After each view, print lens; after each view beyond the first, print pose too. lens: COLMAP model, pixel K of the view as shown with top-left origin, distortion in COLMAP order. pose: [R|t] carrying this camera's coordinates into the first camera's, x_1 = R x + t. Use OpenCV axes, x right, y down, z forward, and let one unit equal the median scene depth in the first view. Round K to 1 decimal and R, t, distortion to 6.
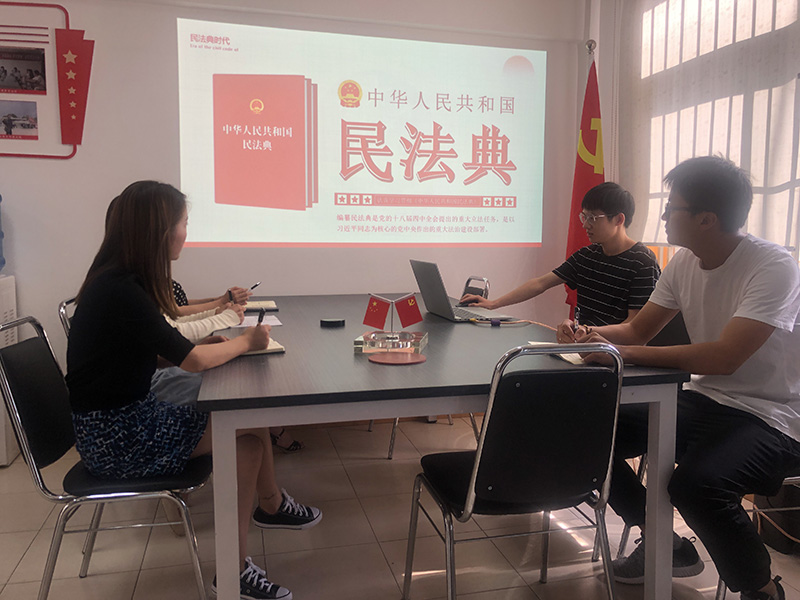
lens RADIAL K [[668.7, 0, 358.6], [0, 668.7, 287.9], [0, 0, 1]] dist [0.058077, -0.028878]
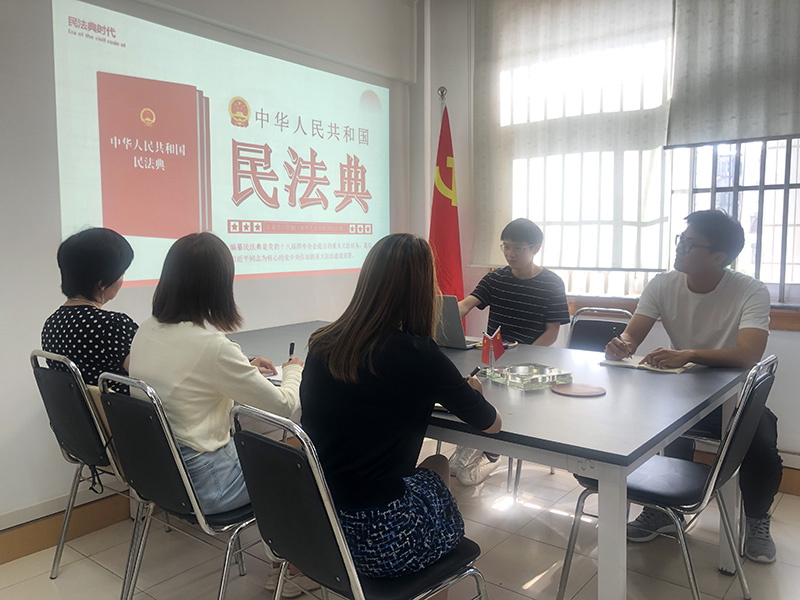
lens RADIAL K [[668.7, 0, 362.7], [0, 668.7, 309.7], [0, 0, 1]] dist [0.058077, -0.028878]
pose [[0.808034, -0.076102, 0.584200, -0.427950], [0.065239, 0.997082, 0.039652, -0.045069], [-0.585513, 0.006072, 0.810641, 0.158736]]
